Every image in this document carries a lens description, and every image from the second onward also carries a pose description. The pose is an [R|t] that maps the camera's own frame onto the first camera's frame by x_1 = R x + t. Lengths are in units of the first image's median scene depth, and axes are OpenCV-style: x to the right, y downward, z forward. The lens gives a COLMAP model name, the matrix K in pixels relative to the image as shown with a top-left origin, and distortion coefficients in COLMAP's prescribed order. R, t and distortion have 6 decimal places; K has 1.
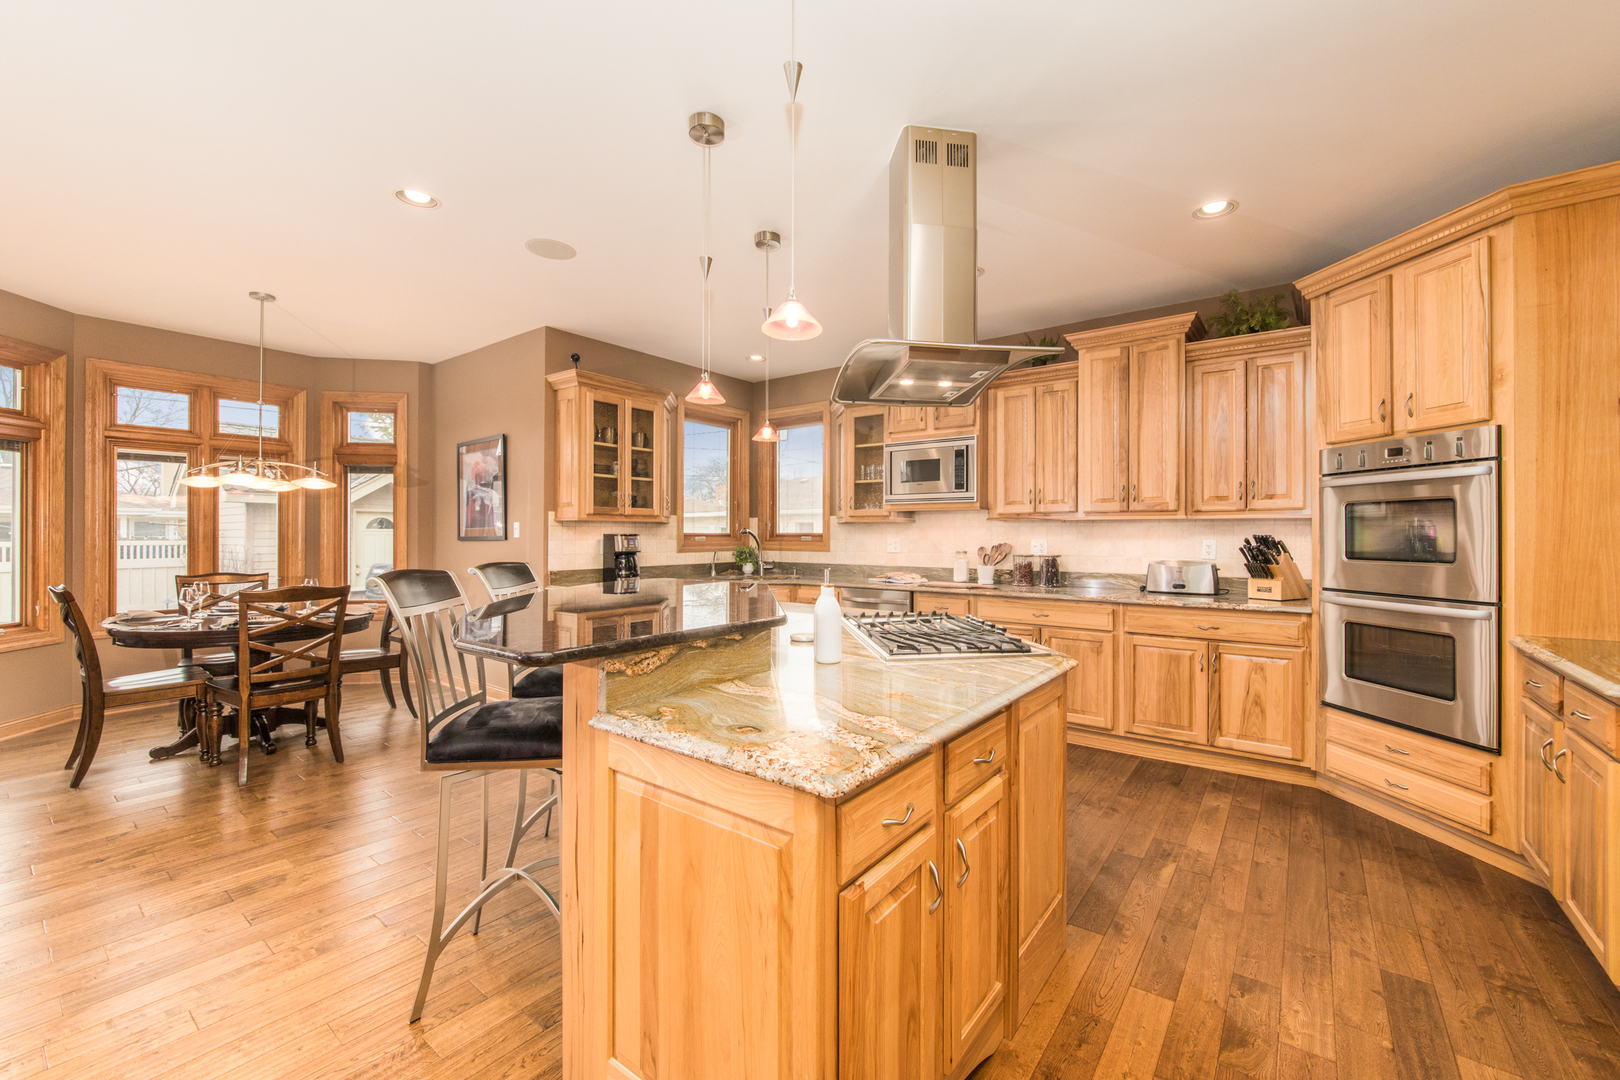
lens RADIAL K [[640.8, 0, 826.5], [0, 640.8, 531.5], [0, 0, 1]] dist [0.000623, 0.000271]
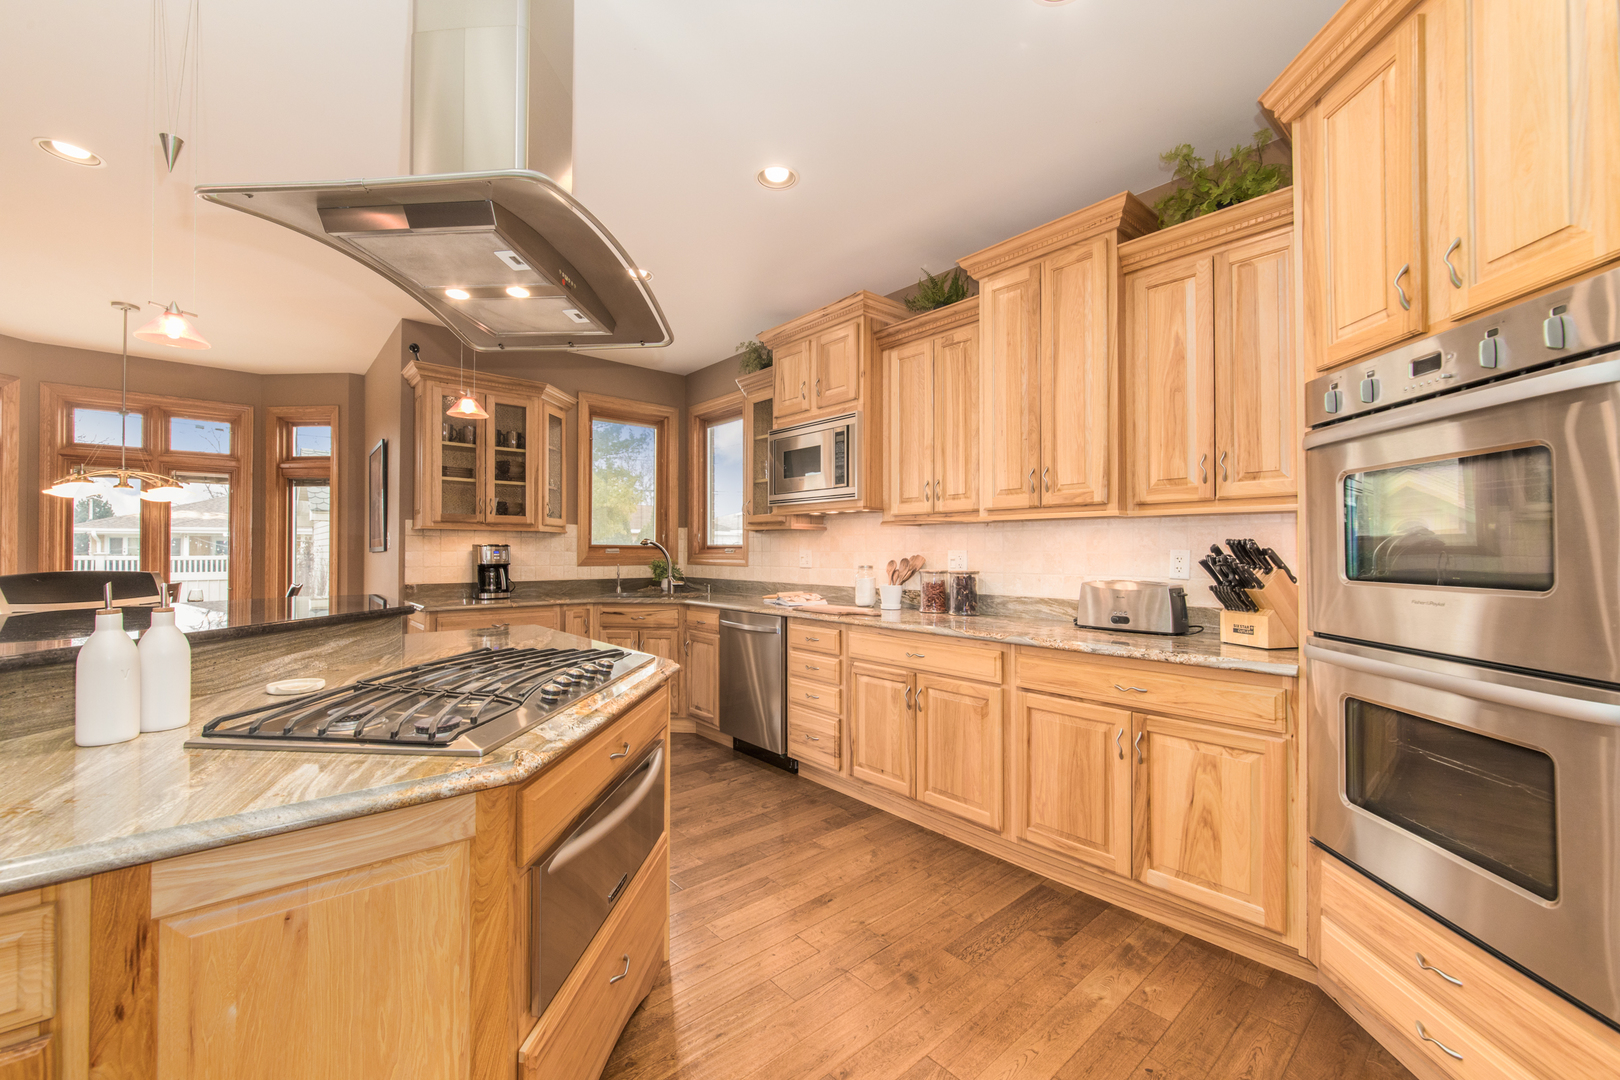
lens RADIAL K [[637.6, 0, 781.9], [0, 637.6, 544.3], [0, 0, 1]] dist [-0.000693, 0.000249]
pose [[0.972322, -0.001946, -0.233637, 0.333100], [0.000047, 0.999967, -0.008133, 0.012586], [0.233645, 0.007897, 0.972290, 0.260447]]
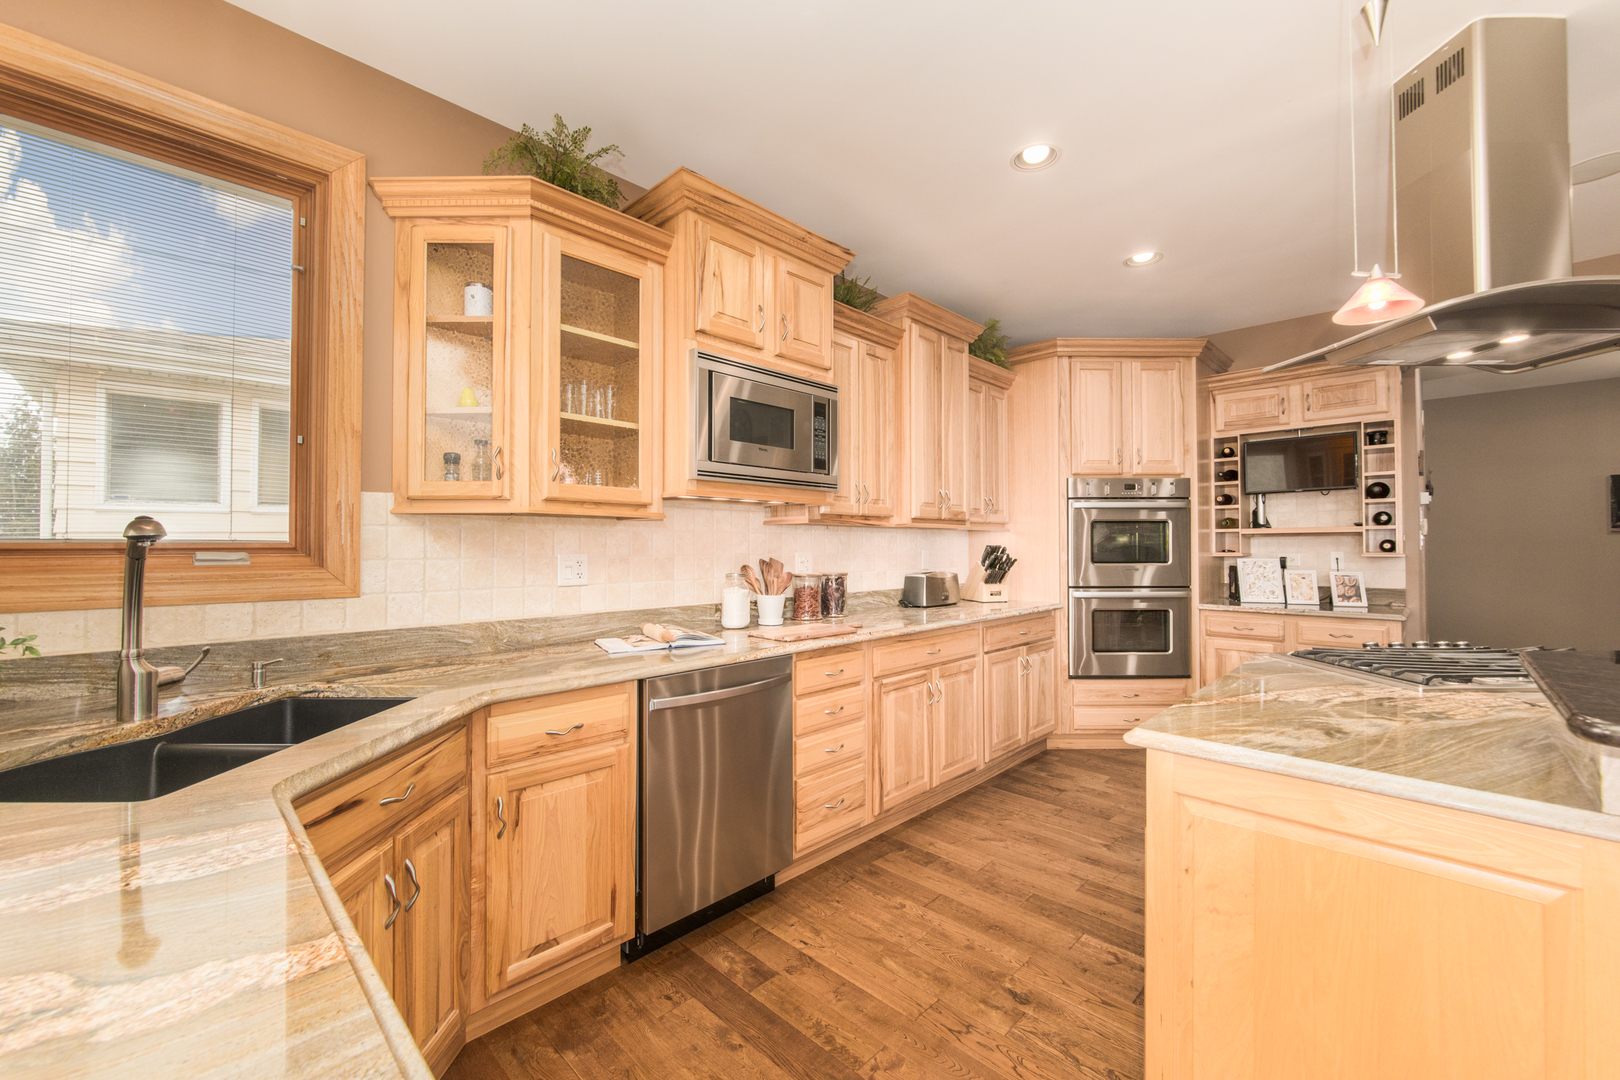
lens RADIAL K [[648.8, 0, 810.0], [0, 648.8, 540.0], [0, 0, 1]] dist [-0.001747, -0.000076]
pose [[0.135426, 0.008828, 0.990748, -0.415536], [-0.003115, 0.999959, -0.008484, 0.005559], [-0.990783, -0.001937, 0.135448, 0.973296]]
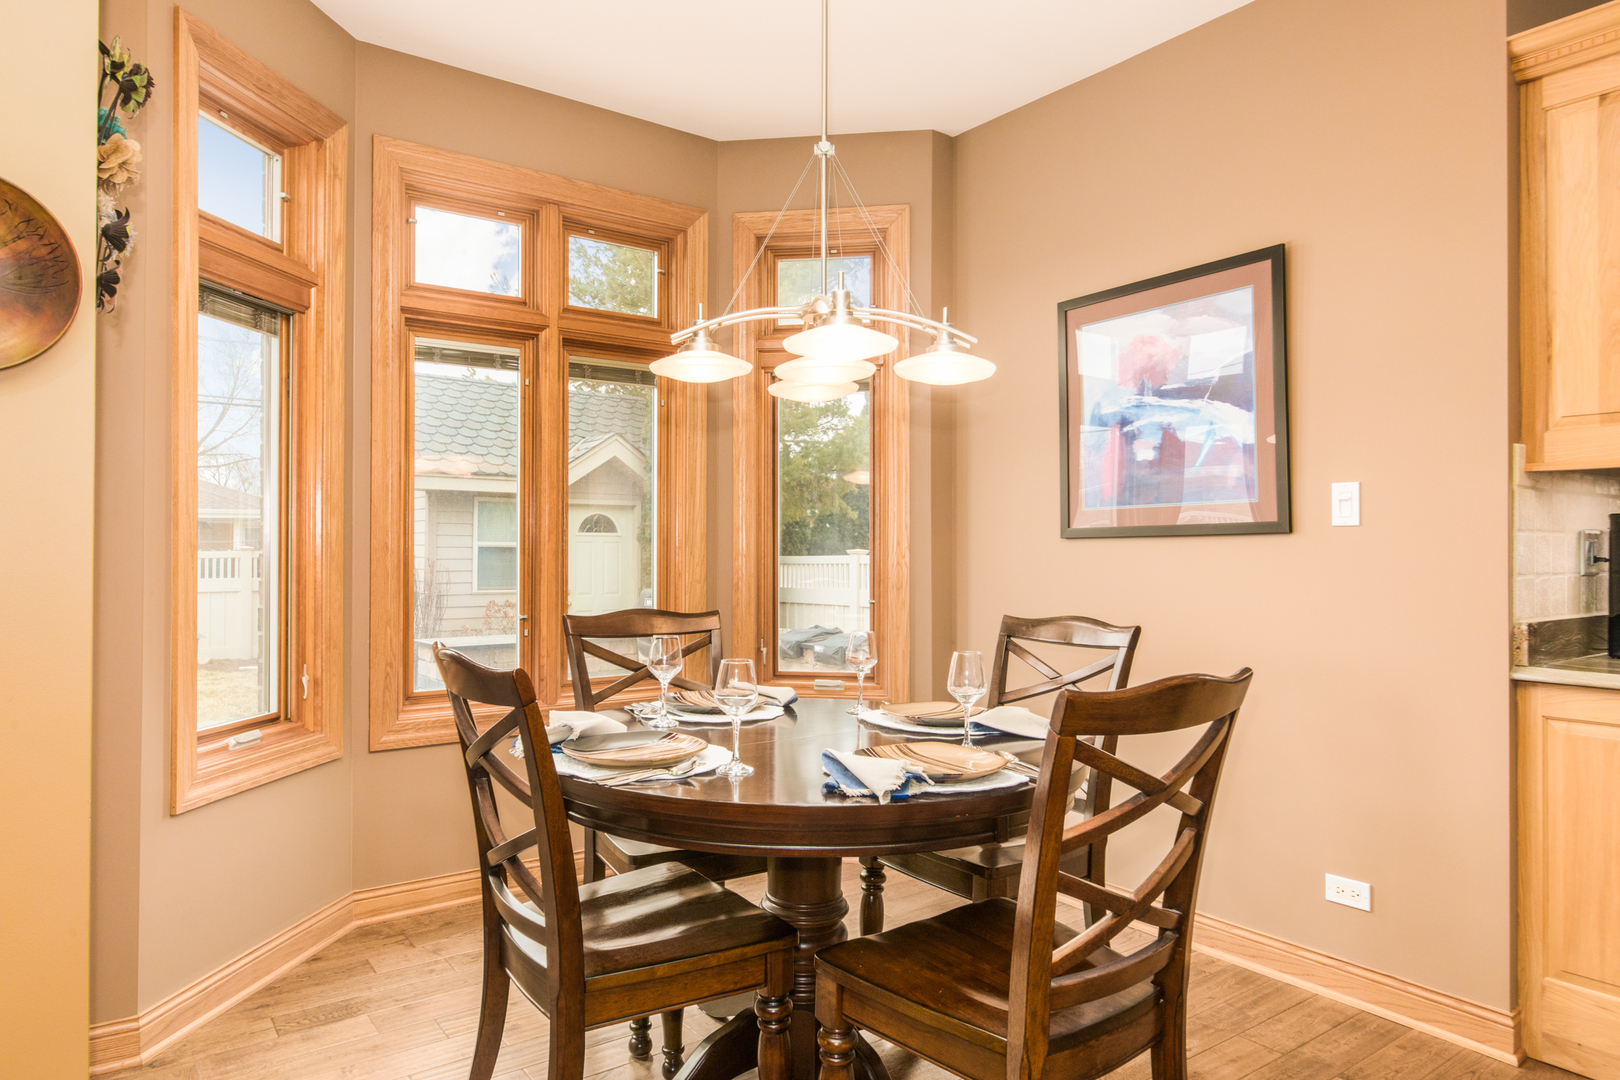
lens RADIAL K [[1009.7, 0, 810.0], [0, 1009.7, 540.0], [0, 0, 1]] dist [-0.003818, -0.000588]
pose [[0.954719, -0.000300, -0.297508, -0.682308], [-0.000874, 0.999992, -0.003814, 0.022279], [0.297507, 0.003901, 0.954712, 0.430614]]
